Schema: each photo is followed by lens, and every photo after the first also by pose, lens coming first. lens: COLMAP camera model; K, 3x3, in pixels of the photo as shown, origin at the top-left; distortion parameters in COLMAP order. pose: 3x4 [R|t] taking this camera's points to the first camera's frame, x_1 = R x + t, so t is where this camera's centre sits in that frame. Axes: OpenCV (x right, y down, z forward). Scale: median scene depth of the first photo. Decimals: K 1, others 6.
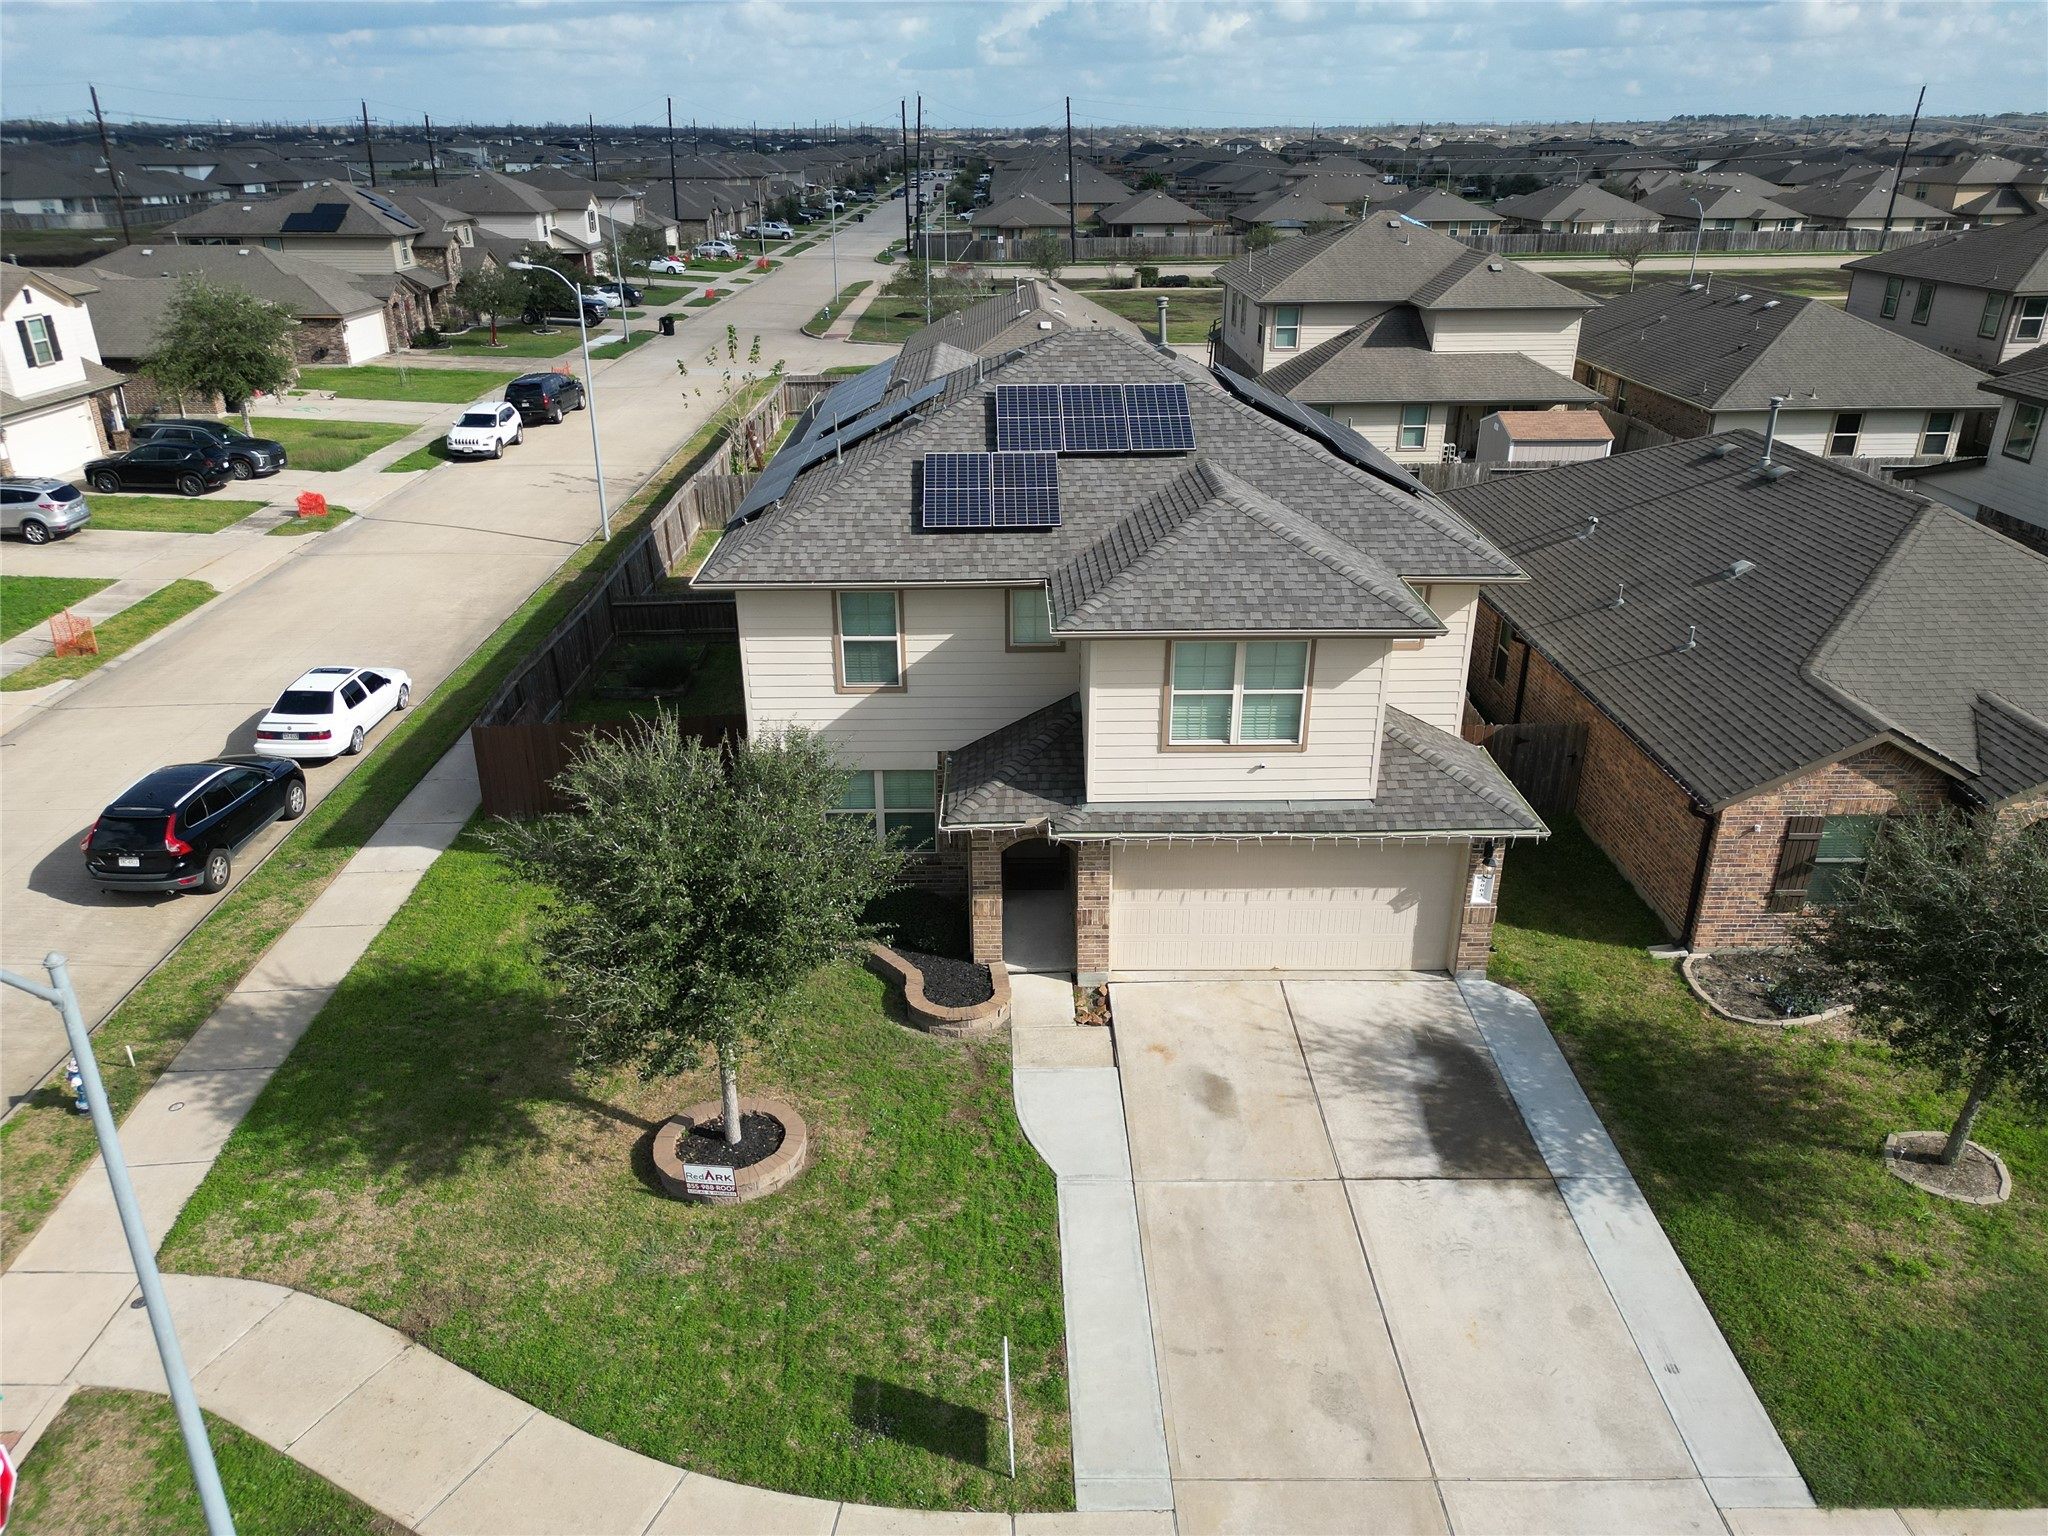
lens RADIAL K [[1432.1, 0, 1024.0], [0, 1432.1, 768.0], [0, 0, 1]] dist [0.069400, -0.059345]
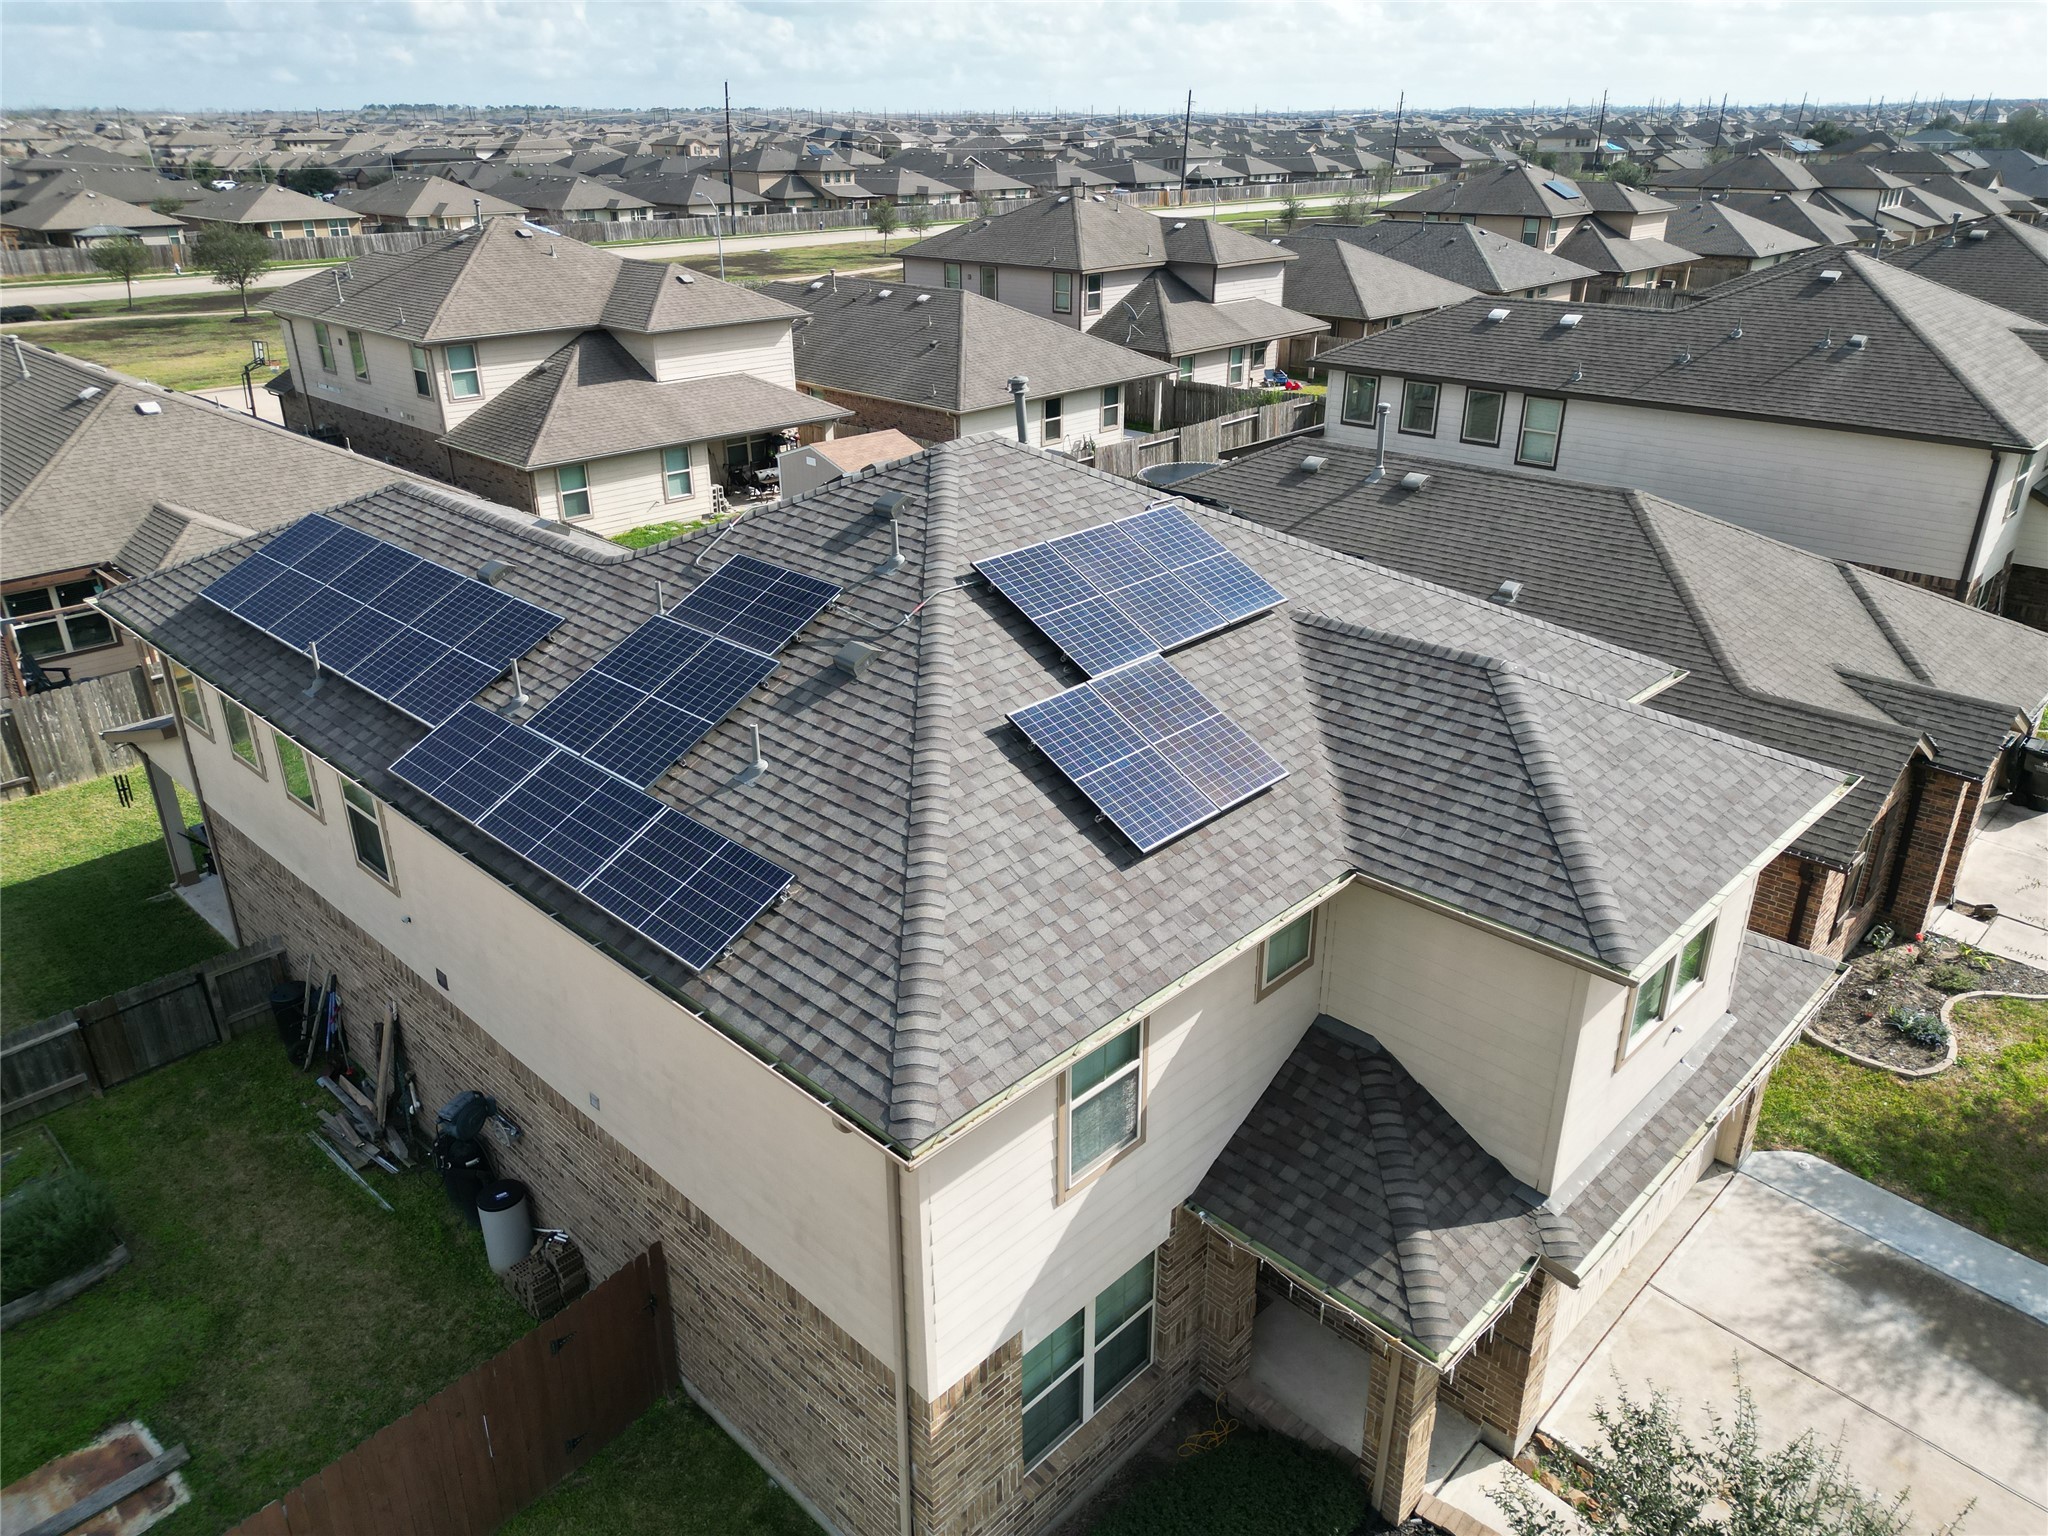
lens RADIAL K [[1432.1, 0, 1024.0], [0, 1432.1, 768.0], [0, 0, 1]] dist [0.069400, -0.059345]
pose [[0.709456, -0.292494, 0.641186, -0.282460], [0.288433, 0.950628, 0.114510, -0.176159], [-0.643023, 0.103699, 0.758794, 0.397508]]
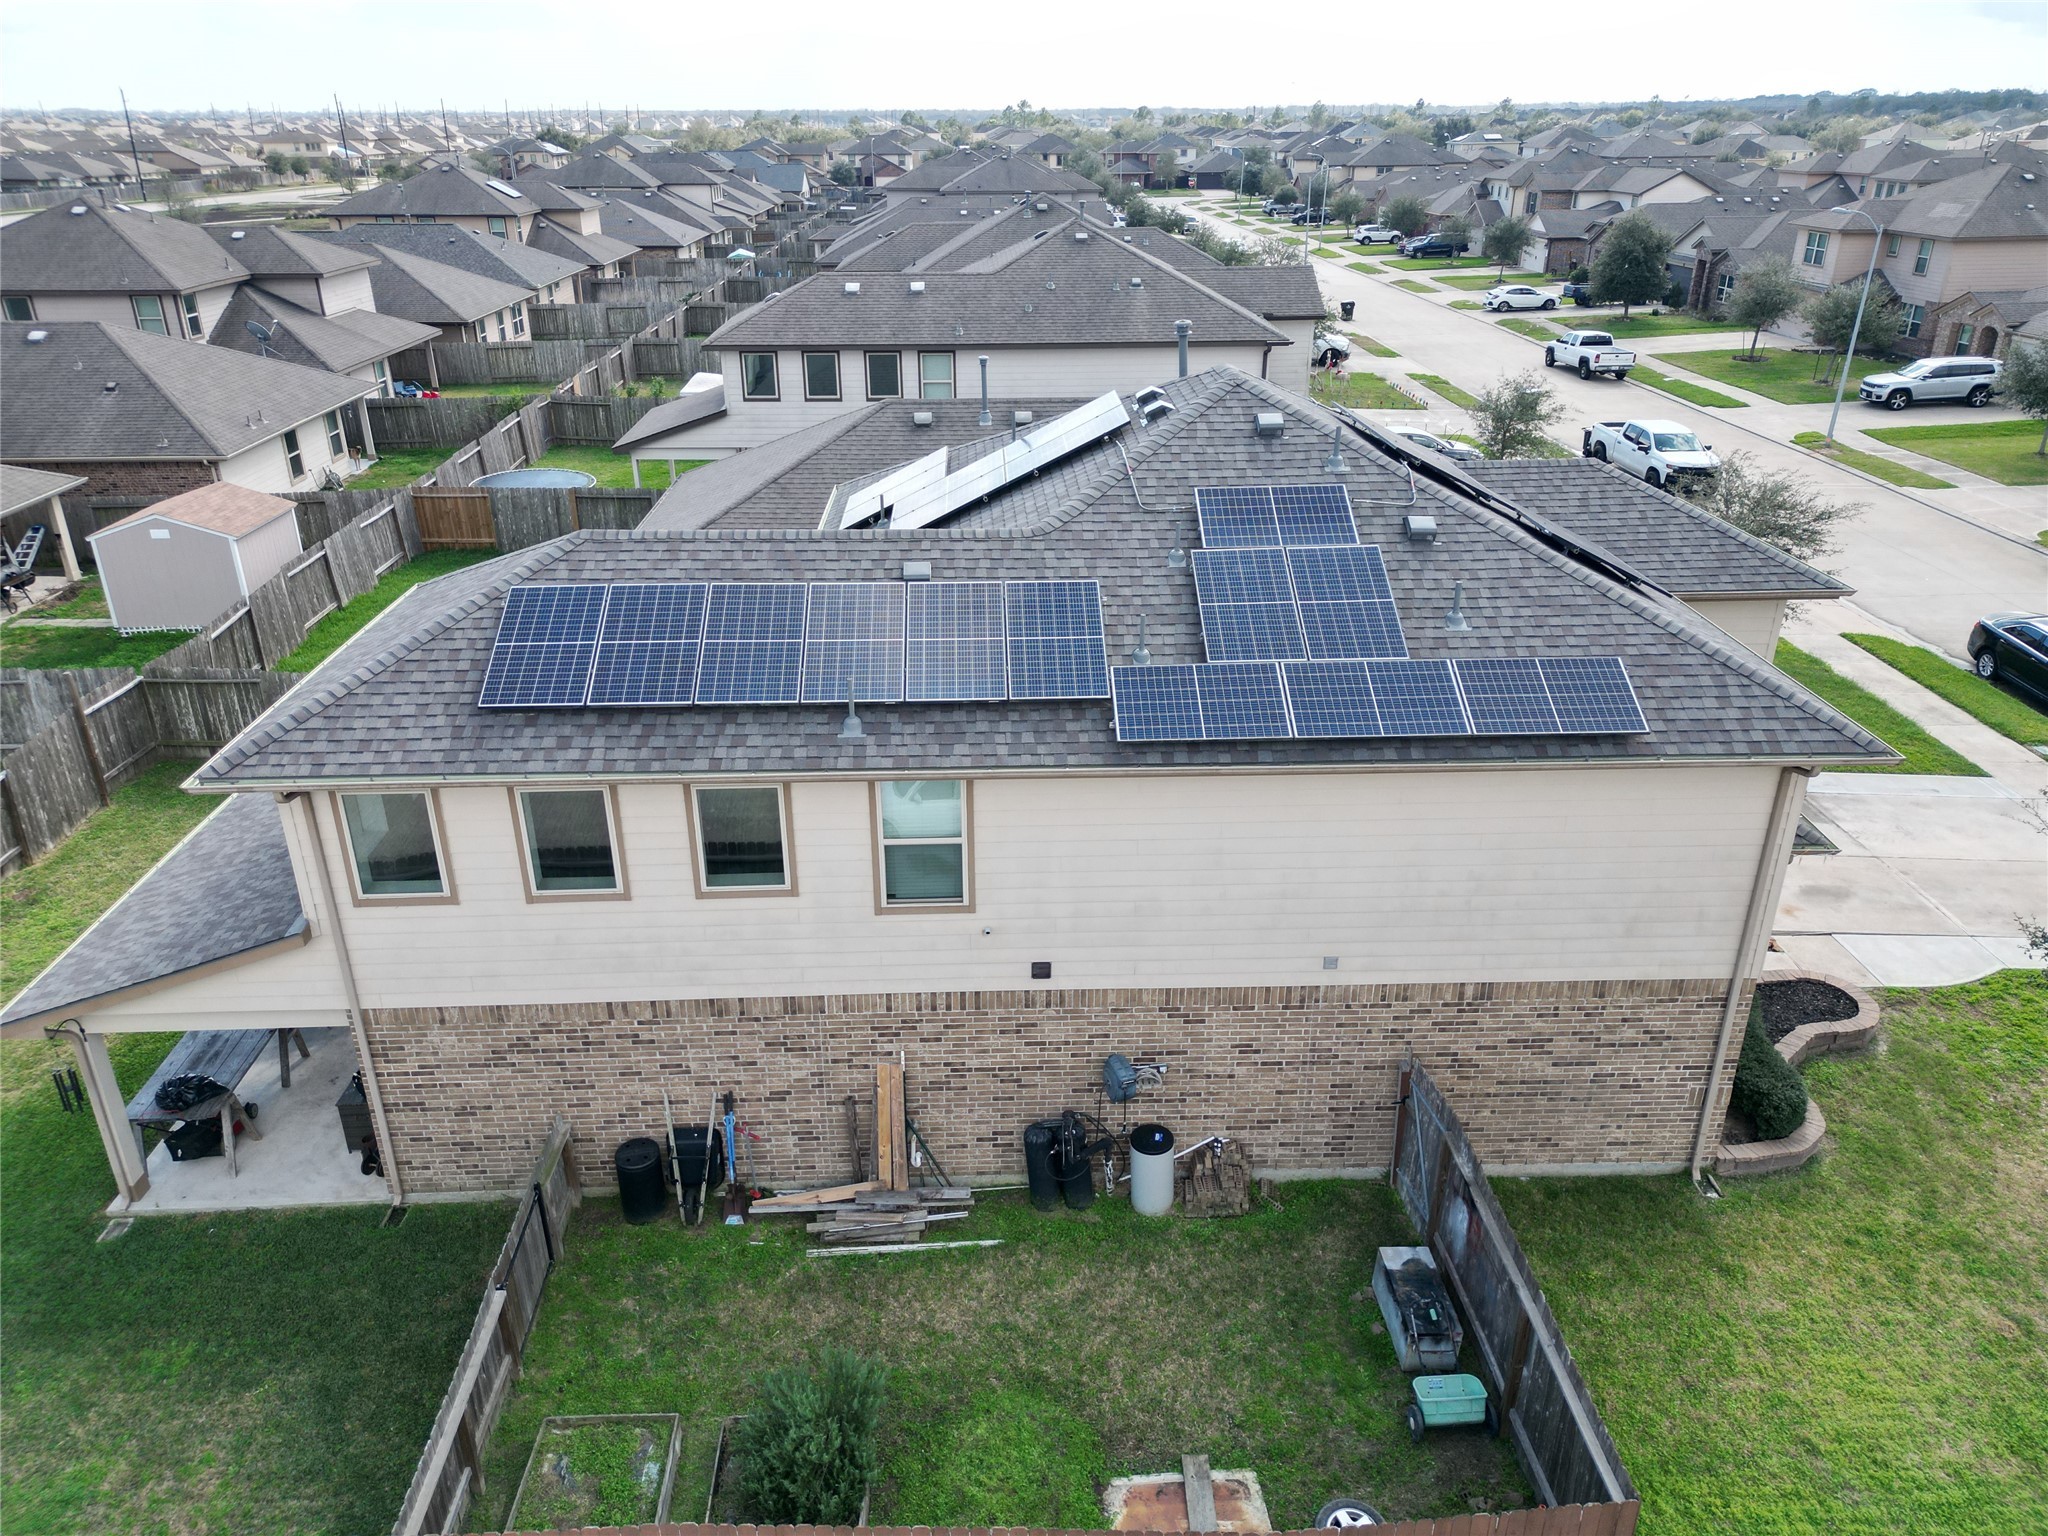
lens RADIAL K [[1432.1, 0, 1024.0], [0, 1432.1, 768.0], [0, 0, 1]] dist [0.069400, -0.059345]
pose [[-0.021857, -0.411486, 0.911154, -0.536503], [0.409082, 0.827904, 0.383703, -0.351690], [-0.912236, 0.381123, 0.150236, 0.809899]]
